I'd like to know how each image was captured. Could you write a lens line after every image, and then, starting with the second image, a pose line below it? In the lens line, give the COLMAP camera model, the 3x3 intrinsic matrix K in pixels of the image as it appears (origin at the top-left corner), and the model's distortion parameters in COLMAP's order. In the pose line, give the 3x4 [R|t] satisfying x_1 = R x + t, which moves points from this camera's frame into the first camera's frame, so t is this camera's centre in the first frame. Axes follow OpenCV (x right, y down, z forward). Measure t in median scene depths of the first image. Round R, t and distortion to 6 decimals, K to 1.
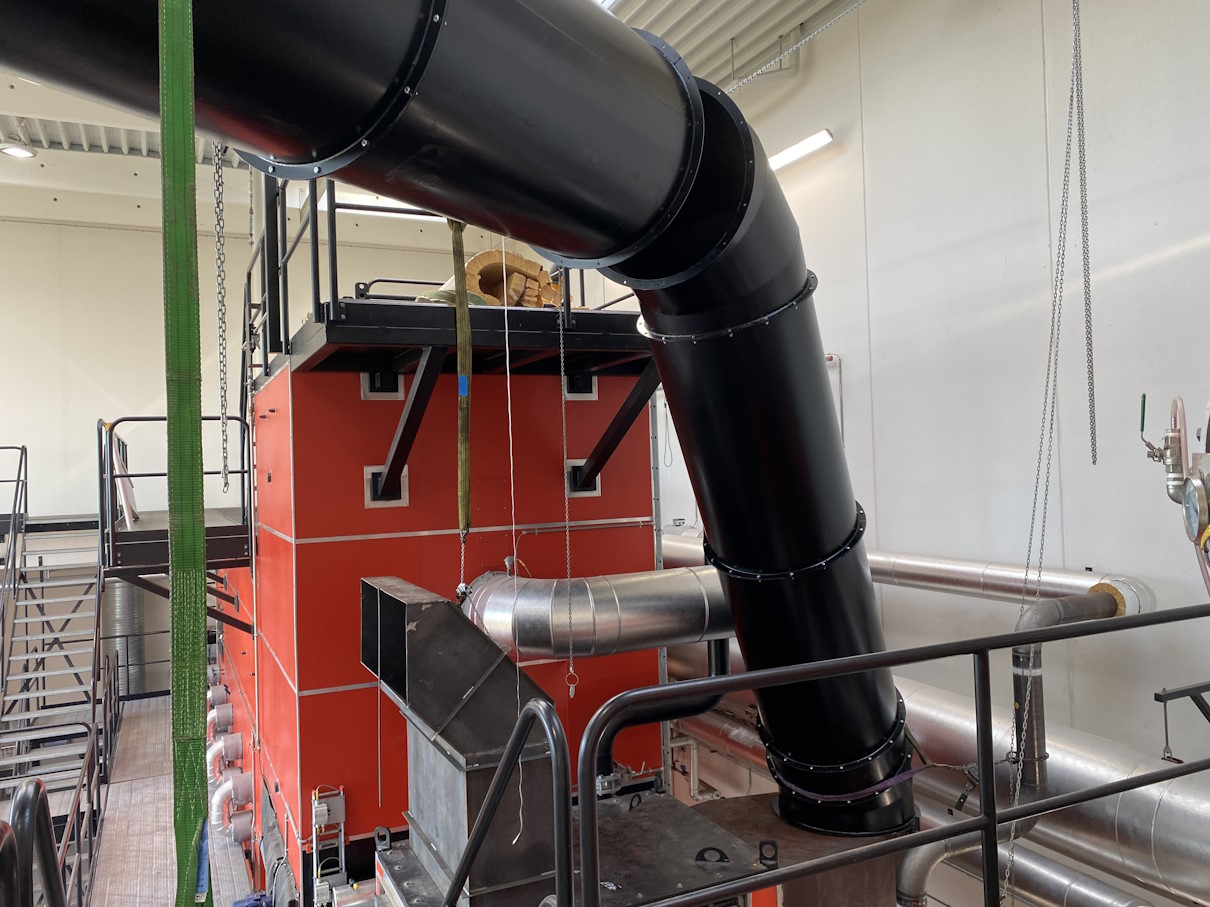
lens RADIAL K [[924.5, 0, 605.0], [0, 924.5, 453.5], [0, 0, 1]] dist [0.034743, -0.001602]
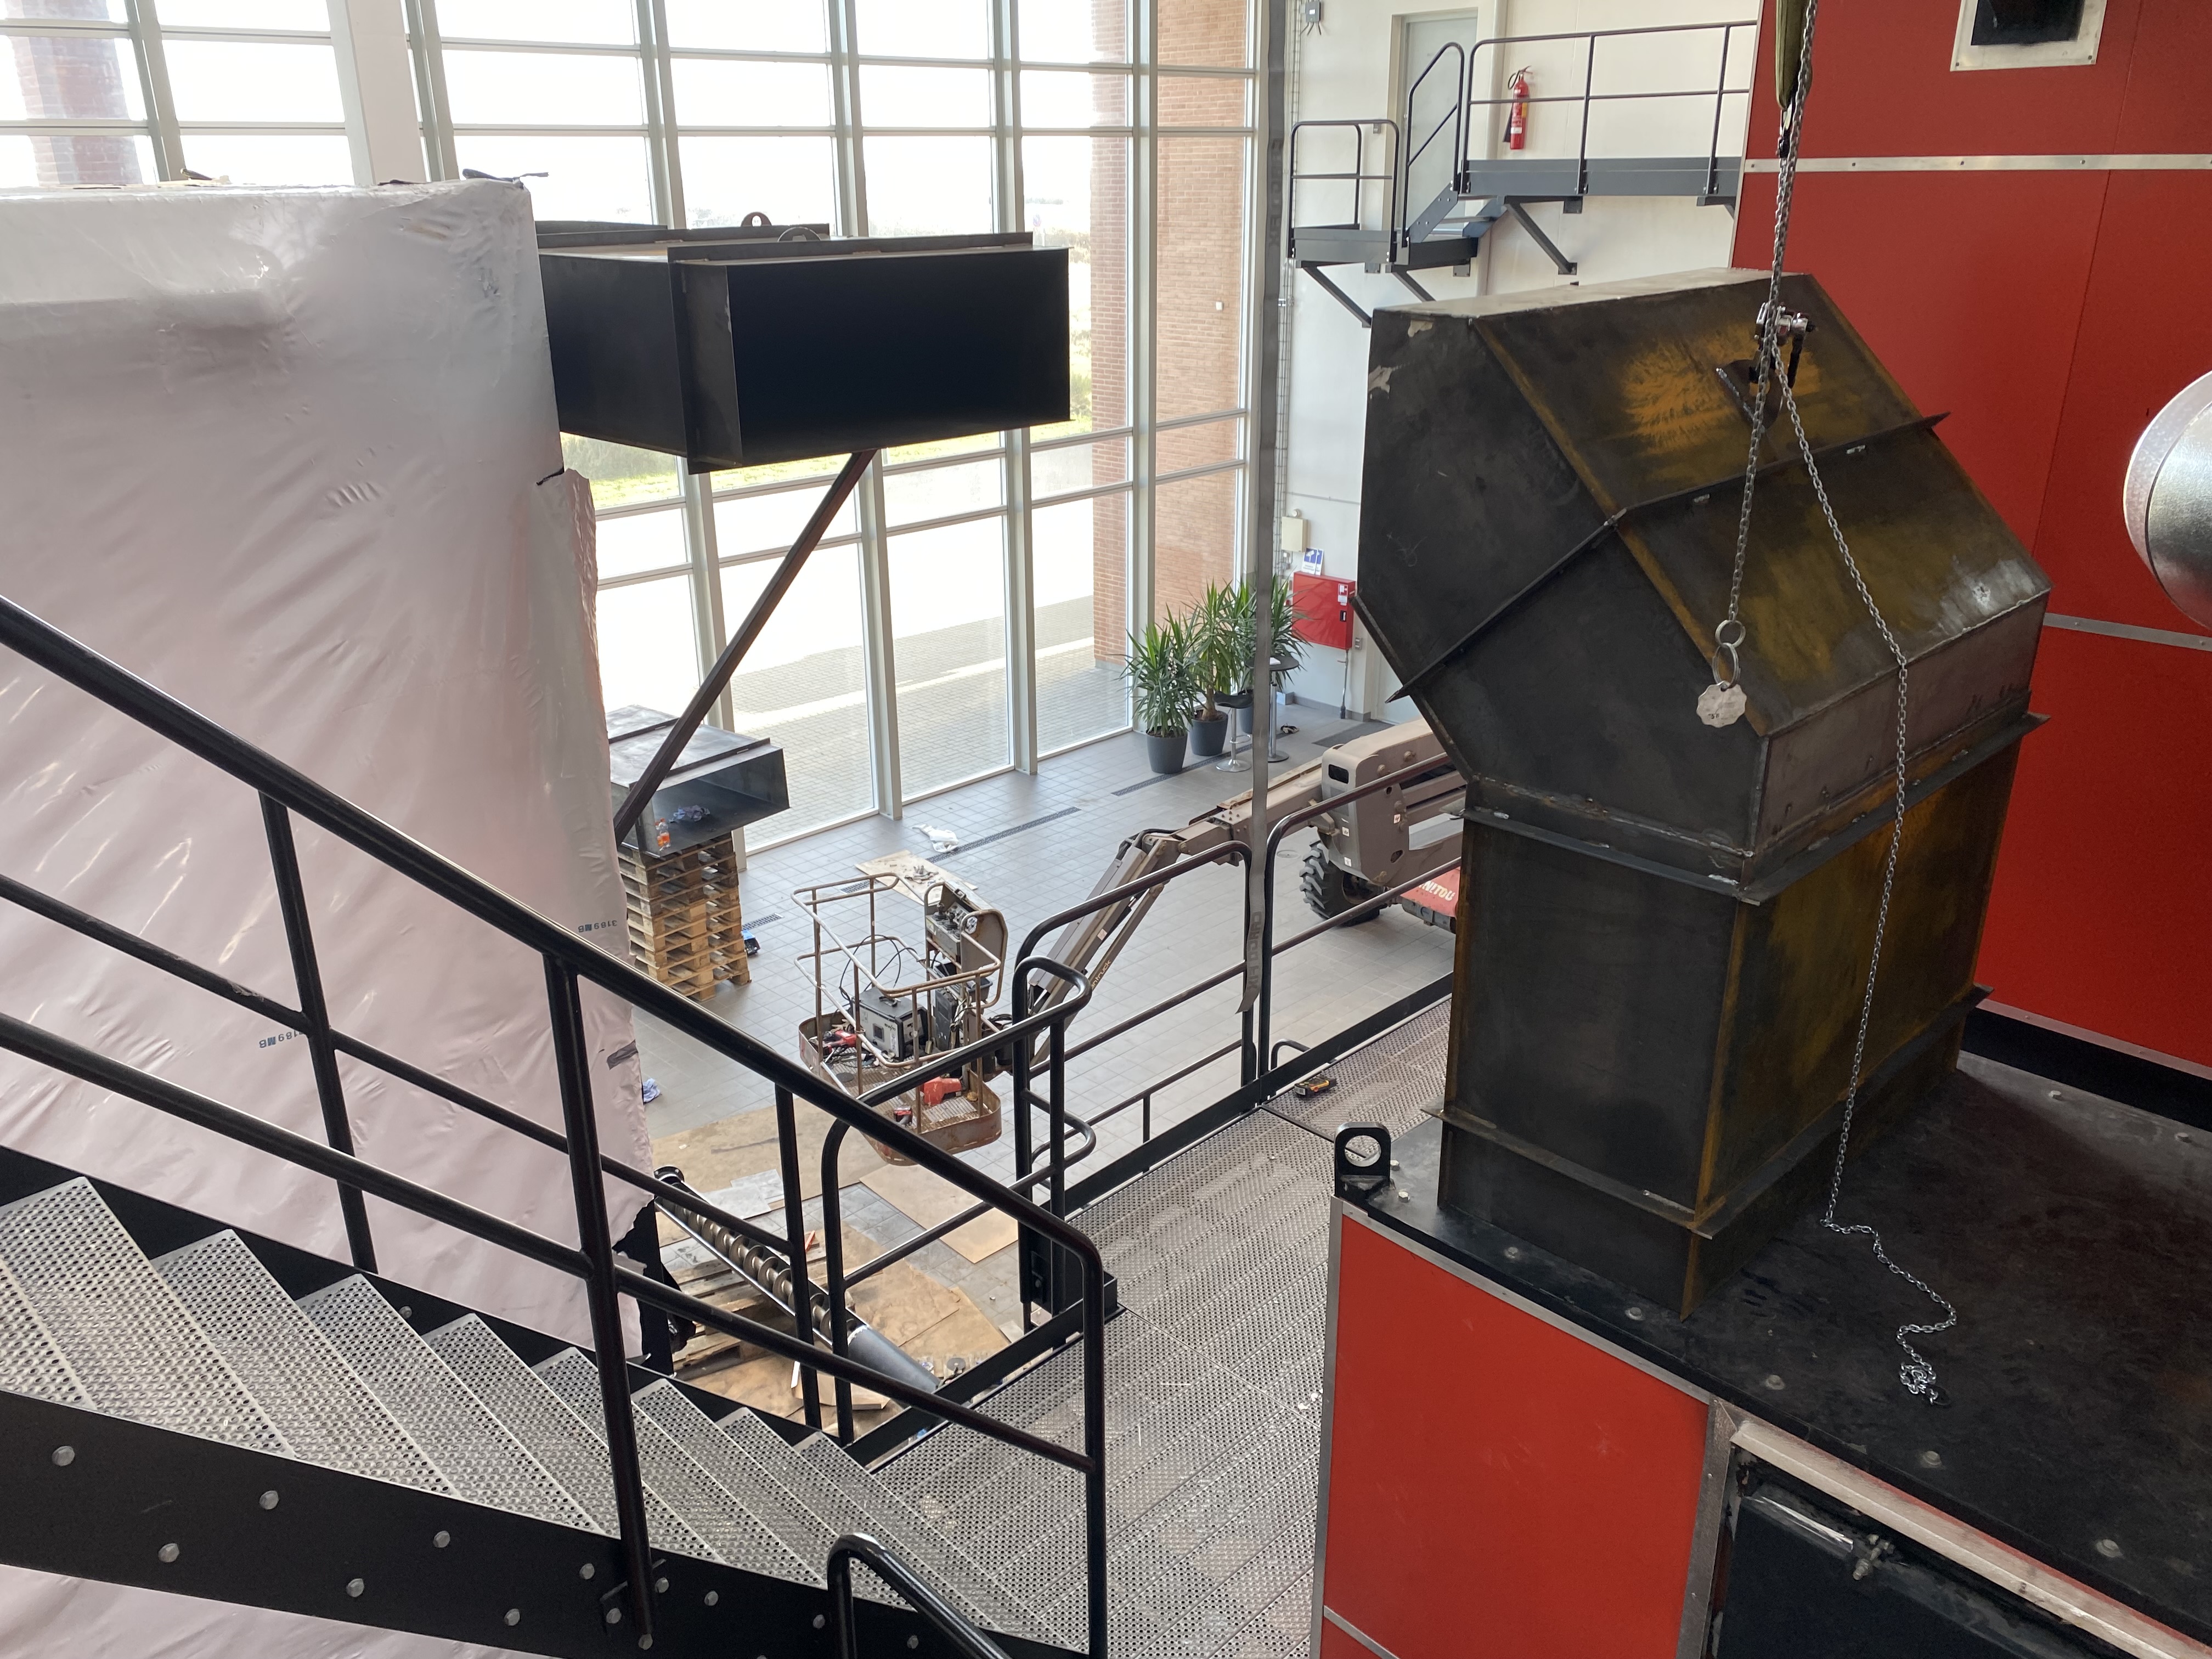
lens RADIAL K [[1690.2, 0, 1106.0], [0, 1690.2, 829.5], [0, 0, 1]] dist [0.034743, -0.001602]
pose [[0.321861, 0.374978, -0.869366, 0.372819], [0.004519, 0.917609, 0.397459, 0.084518], [0.946776, -0.131855, 0.293648, 0.667908]]
